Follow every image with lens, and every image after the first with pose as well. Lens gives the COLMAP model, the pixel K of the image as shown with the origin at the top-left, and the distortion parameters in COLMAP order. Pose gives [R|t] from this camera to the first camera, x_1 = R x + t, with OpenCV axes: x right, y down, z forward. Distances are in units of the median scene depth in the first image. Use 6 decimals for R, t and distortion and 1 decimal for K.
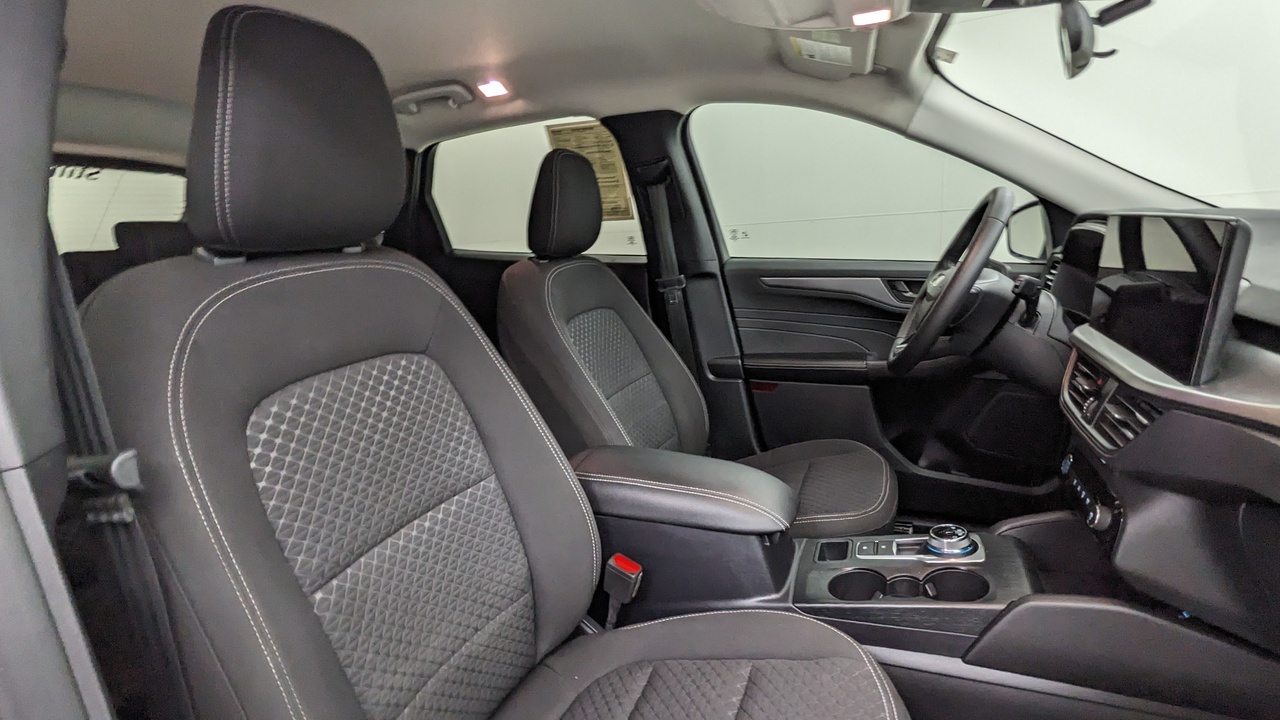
lens RADIAL K [[617.4, 0, 644.6], [0, 617.4, 357.1], [0, 0, 1]] dist [-0.001146, -0.000413]
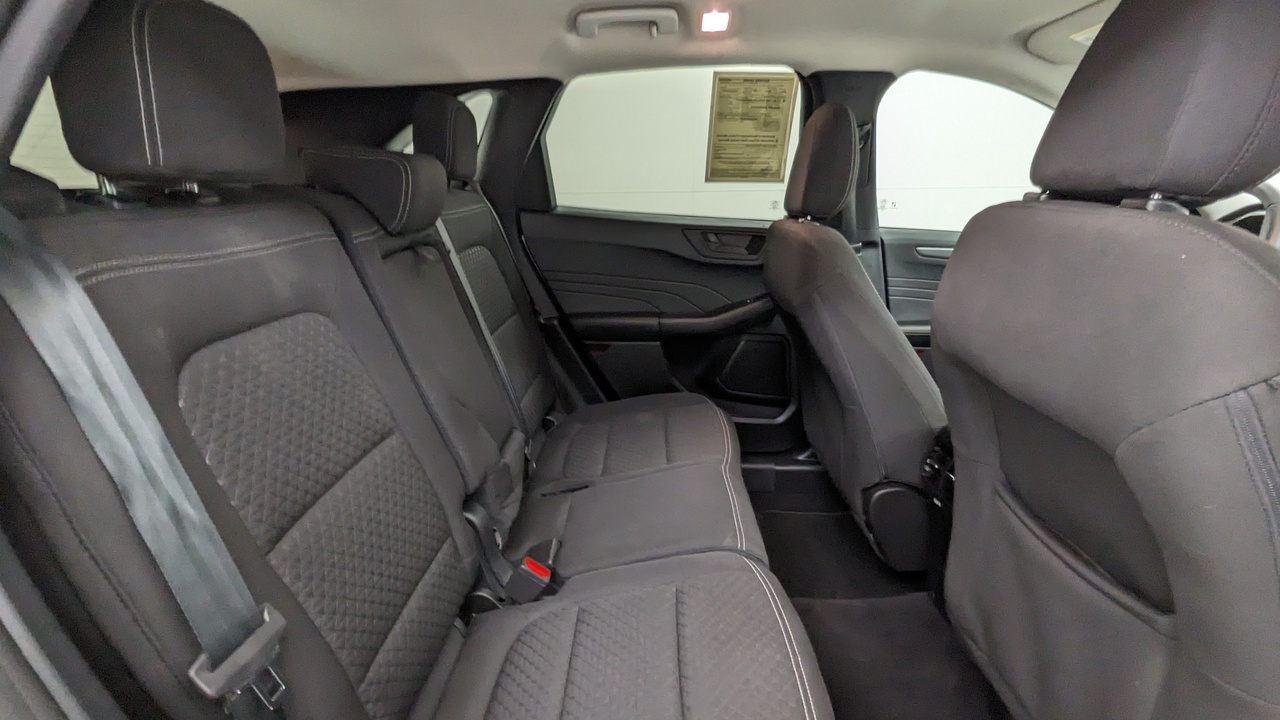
lens RADIAL K [[620.1, 0, 645.0], [0, 620.1, 357.6], [0, 0, 1]] dist [0.003367, 0.000123]
pose [[0.947697, -0.023424, 0.318311, -0.616443], [0.014311, 0.999419, 0.030936, 0.016760], [-0.318851, -0.024763, 0.947481, 0.175753]]
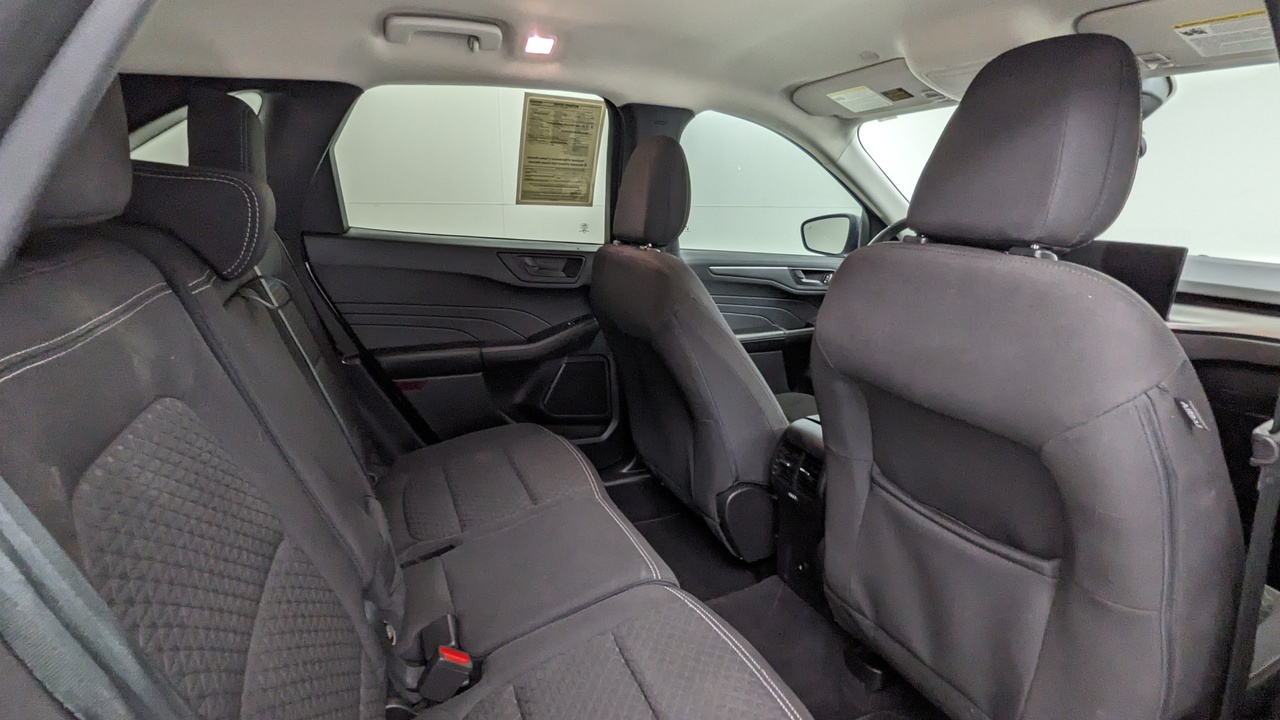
lens RADIAL K [[617.4, 0, 644.6], [0, 617.4, 357.1], [0, 0, 1]] dist [-0.001146, -0.000413]
pose [[0.722115, -0.092120, 0.685611, -0.749704], [0.090220, 0.995170, 0.038689, -0.019330], [-0.685864, 0.033918, 0.726939, 0.281311]]
